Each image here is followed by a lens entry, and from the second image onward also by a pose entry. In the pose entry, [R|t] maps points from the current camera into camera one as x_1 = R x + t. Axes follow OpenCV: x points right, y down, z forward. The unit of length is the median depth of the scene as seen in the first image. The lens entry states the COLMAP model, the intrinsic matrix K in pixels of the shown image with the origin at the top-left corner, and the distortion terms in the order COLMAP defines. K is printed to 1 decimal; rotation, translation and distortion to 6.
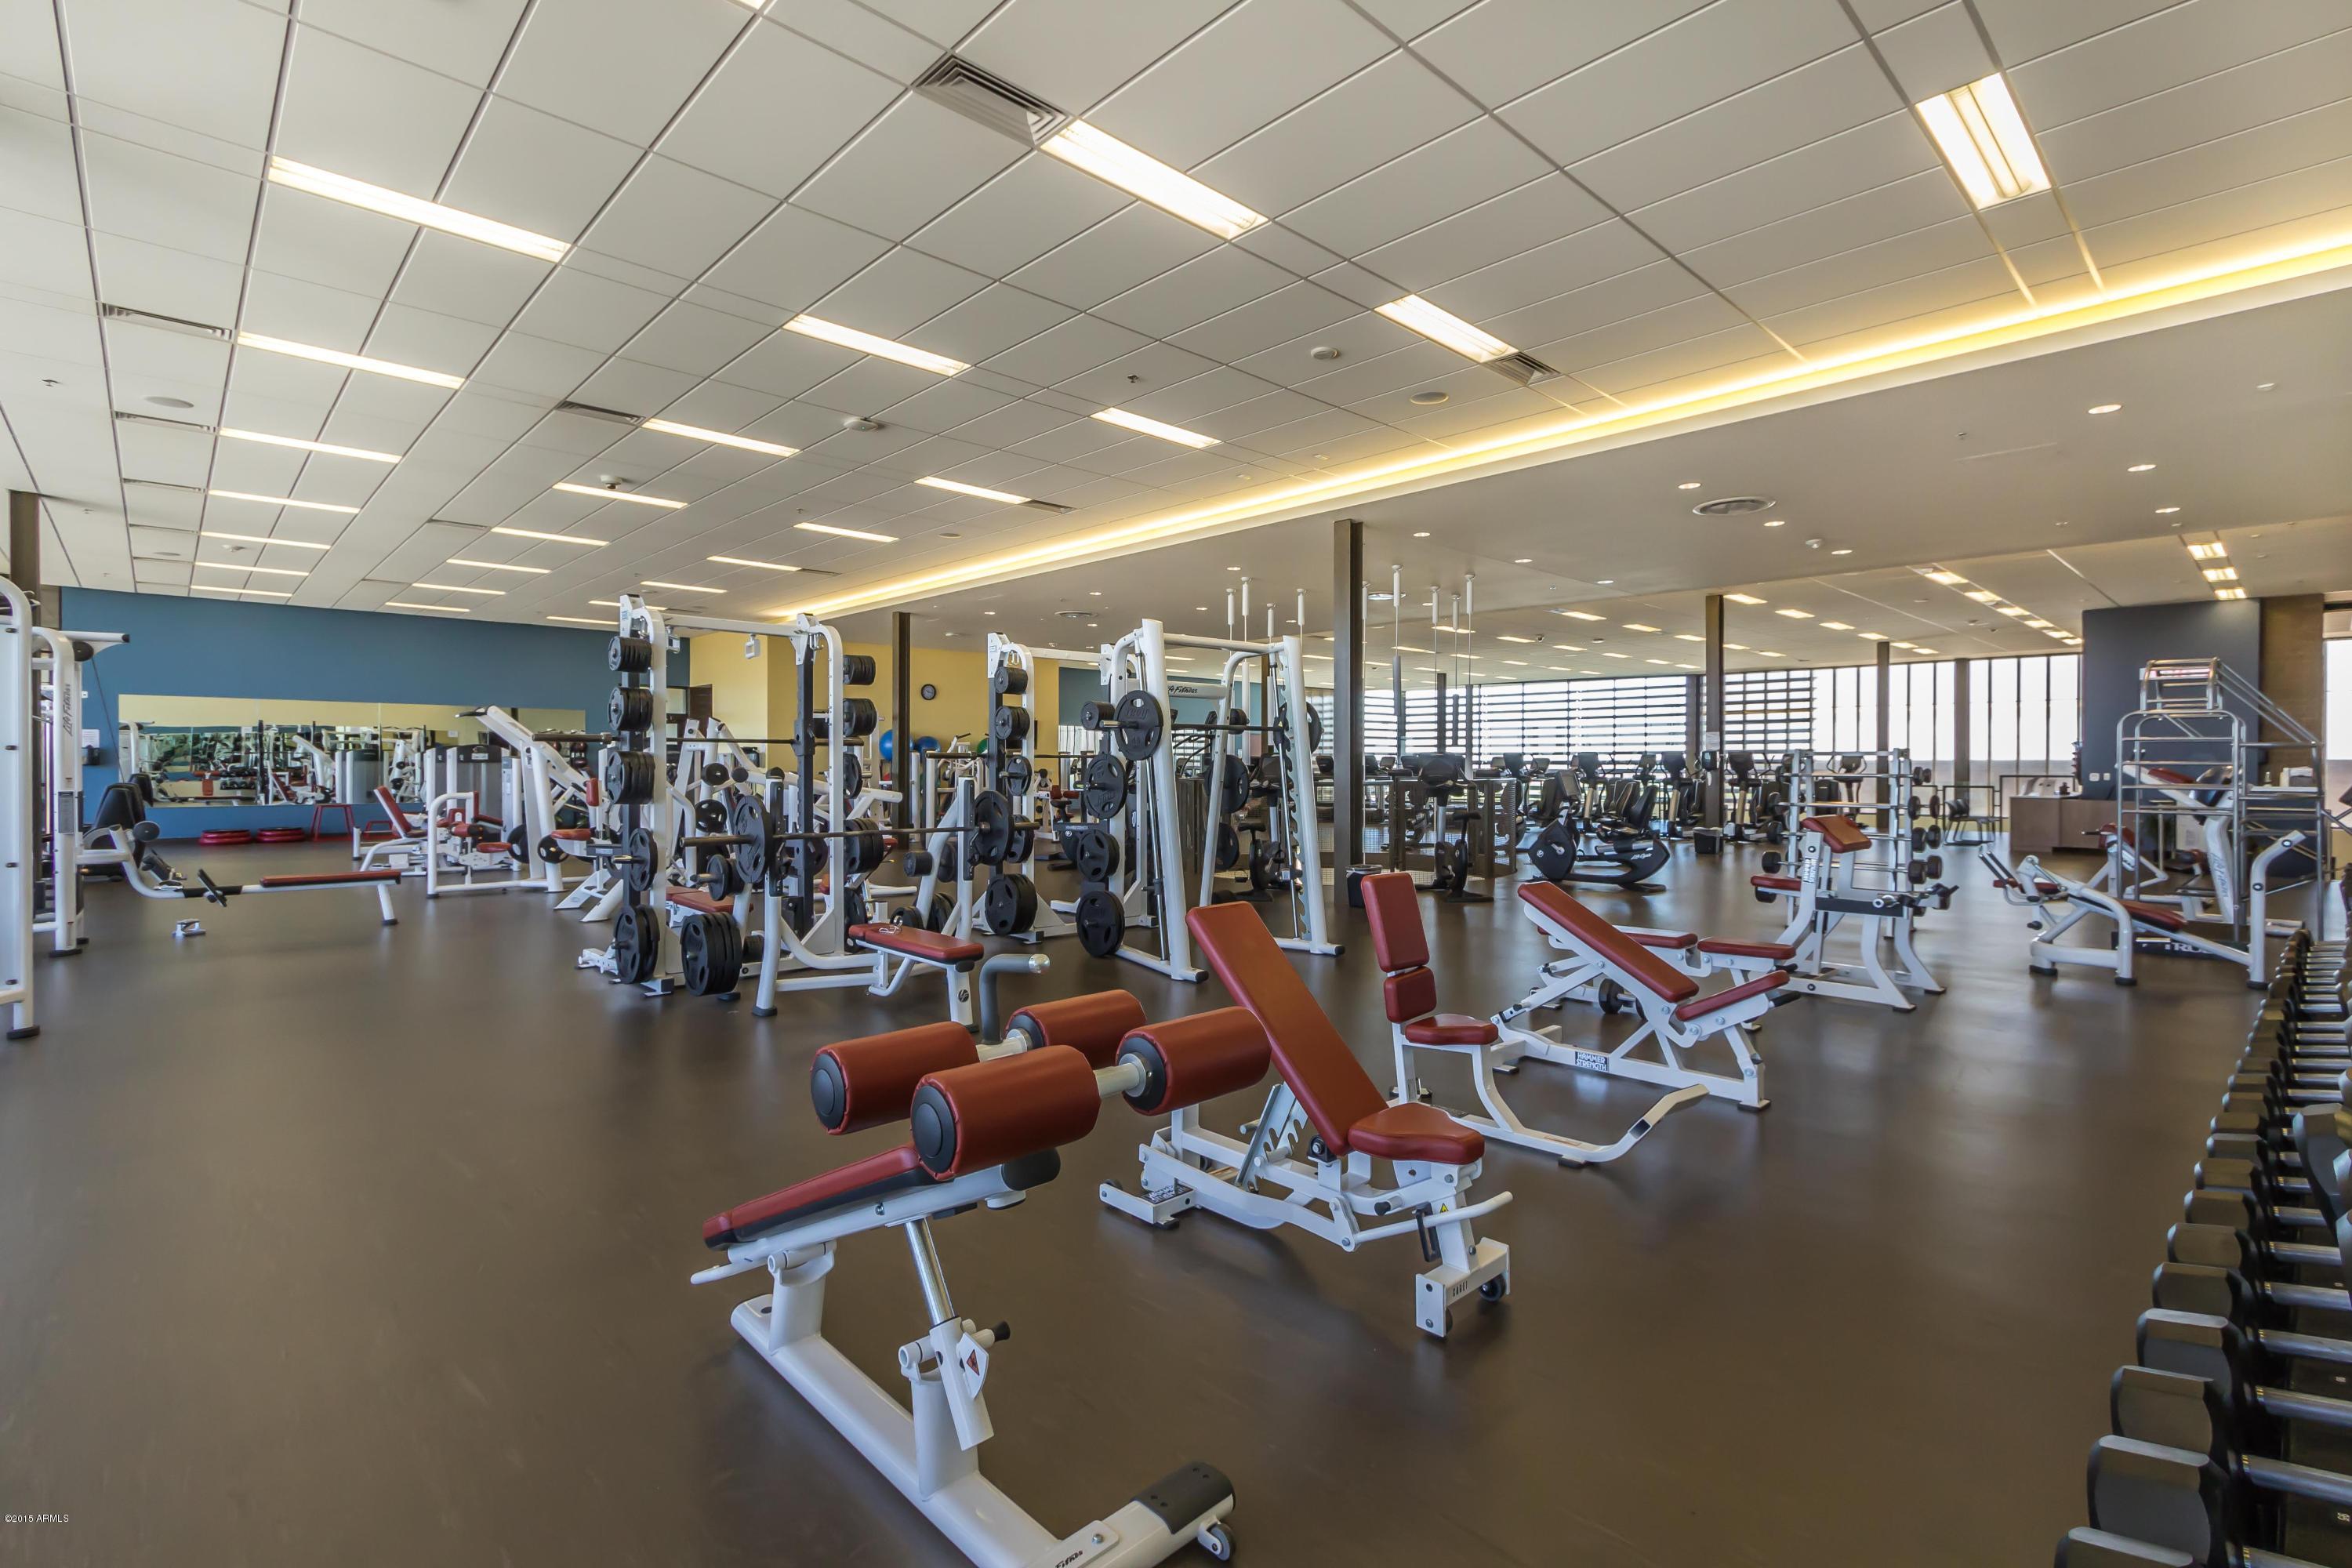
lens RADIAL K [[1077.4, 0, 1163.7], [0, 1077.4, 731.5], [0, 0, 1]] dist [-0.001569, -0.000152]
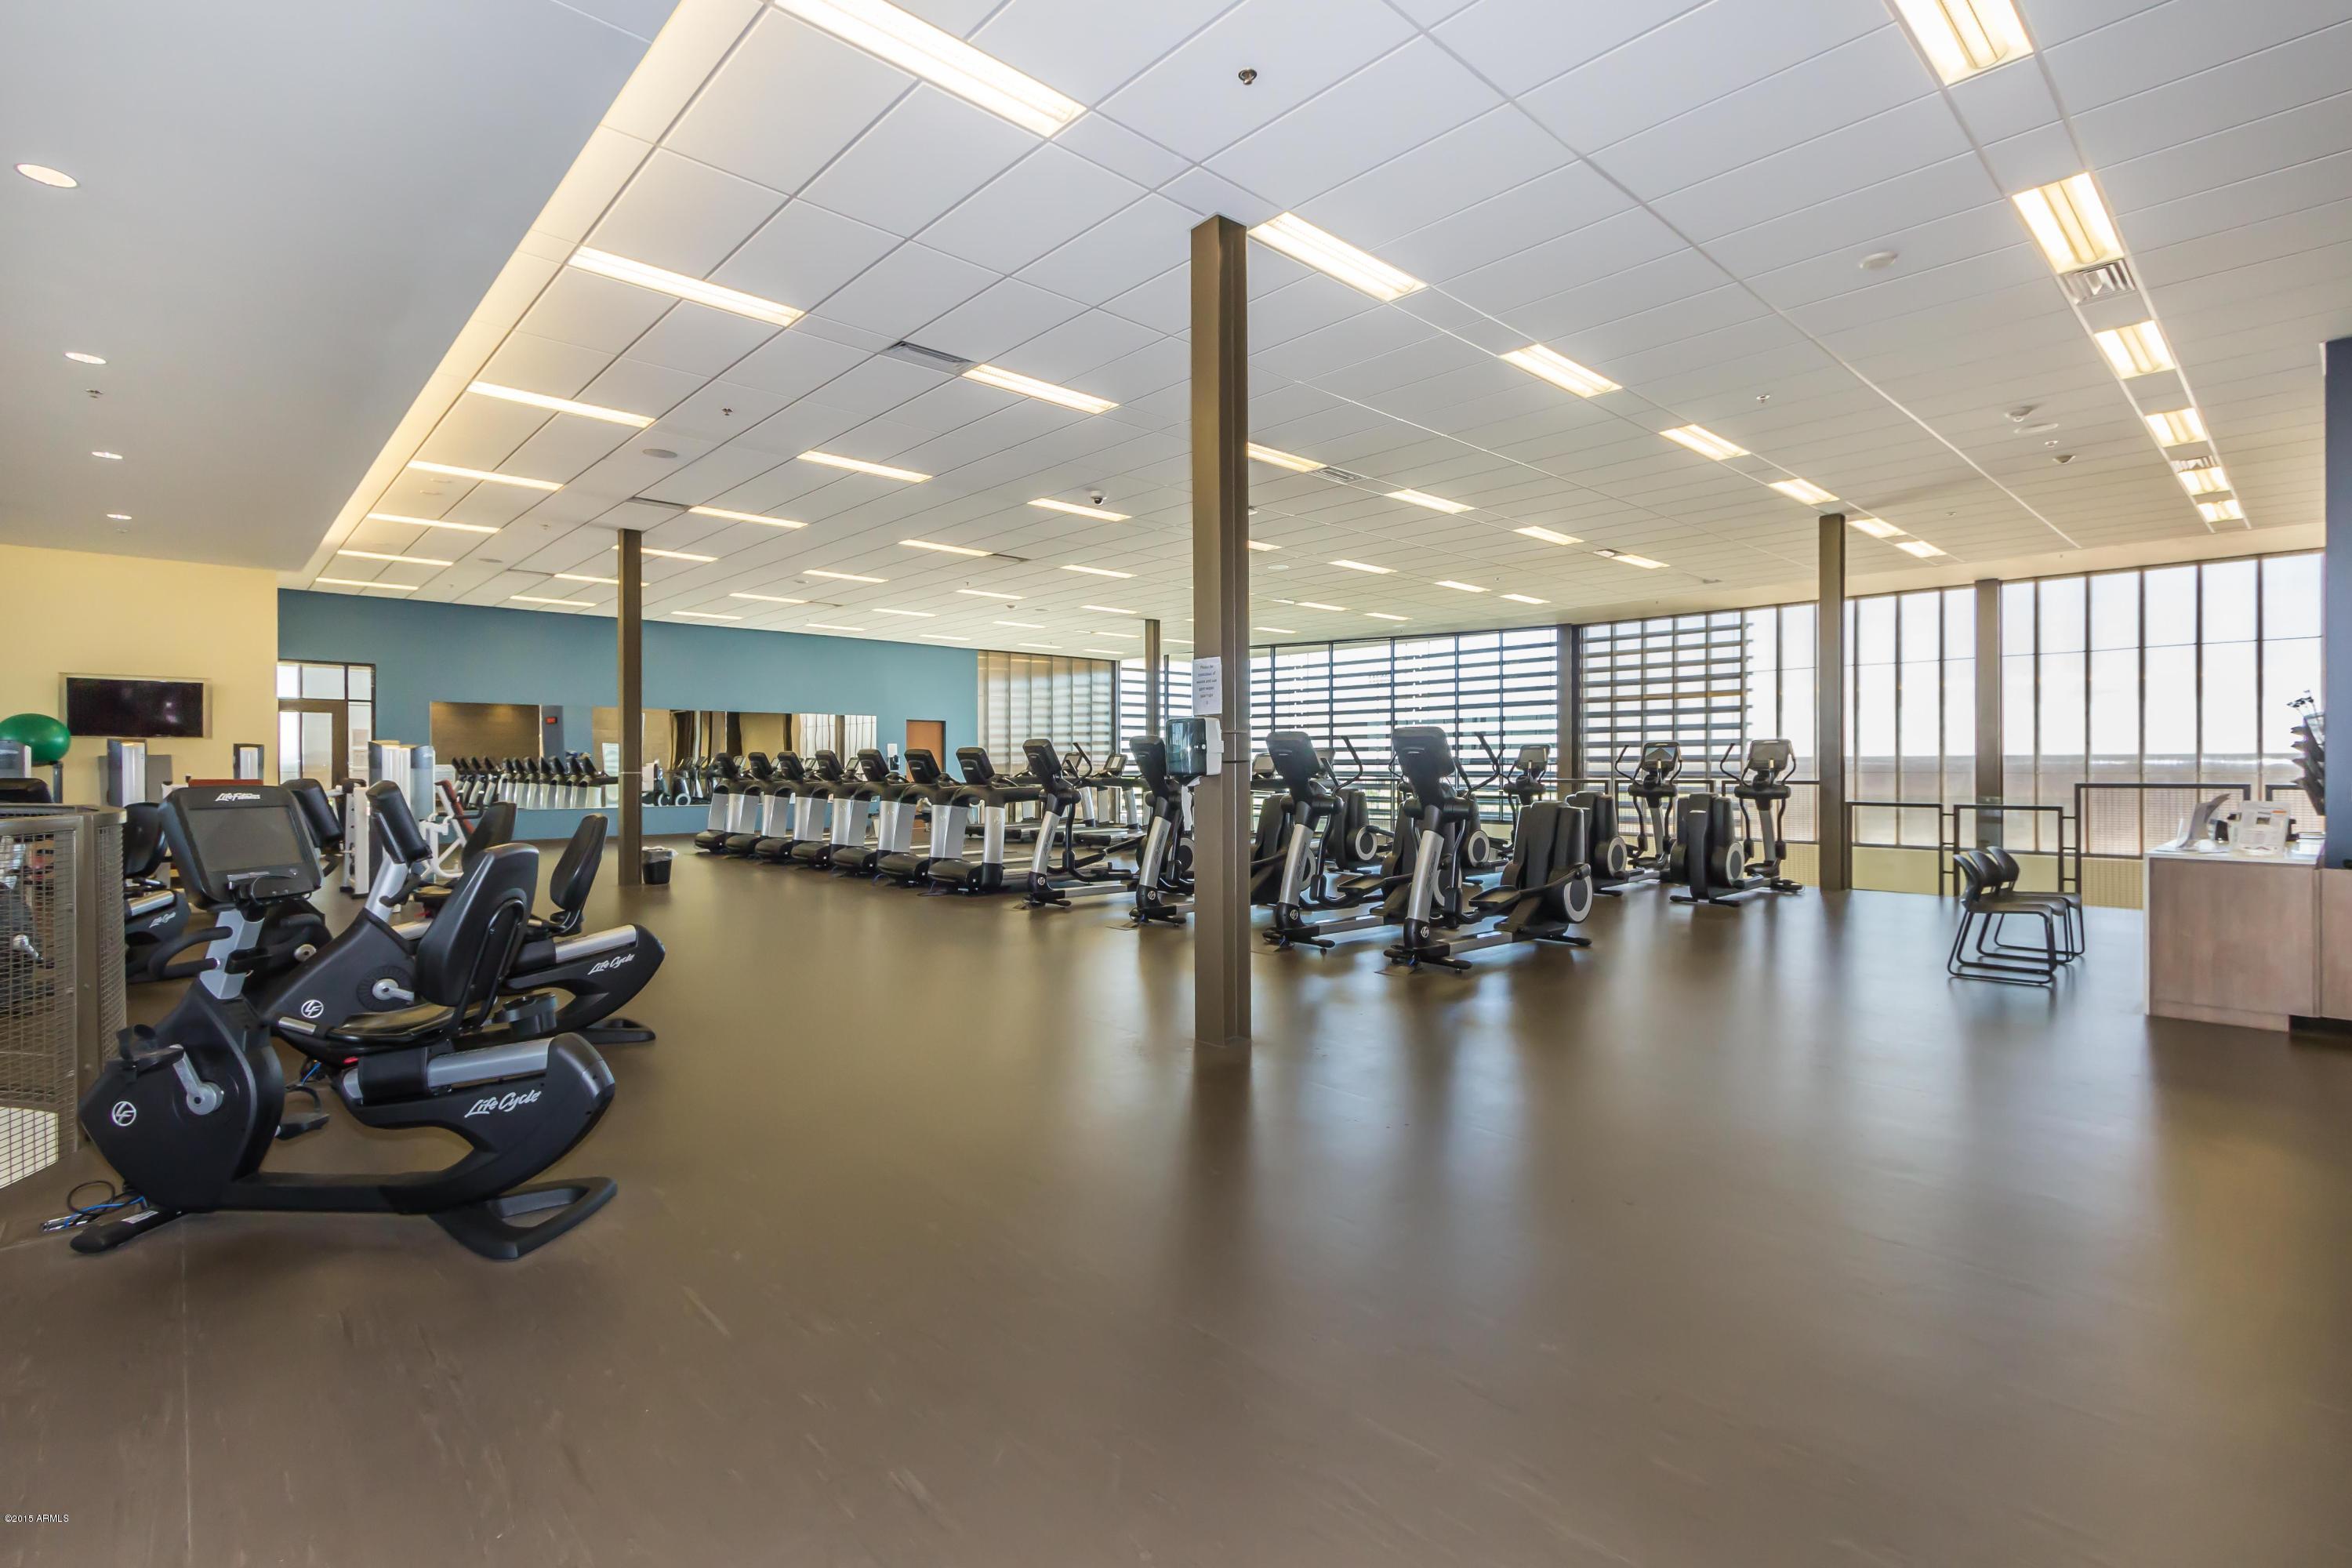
lens RADIAL K [[1077.4, 0, 1172.2], [0, 1077.4, 768.9], [0, 0, 1]] dist [-0.001569, -0.000152]
pose [[0.999957, -0.006356, -0.006825, -0.172197], [0.006580, 0.999423, 0.033322, -0.006109], [0.006609, -0.033366, 0.999421, -0.159145]]
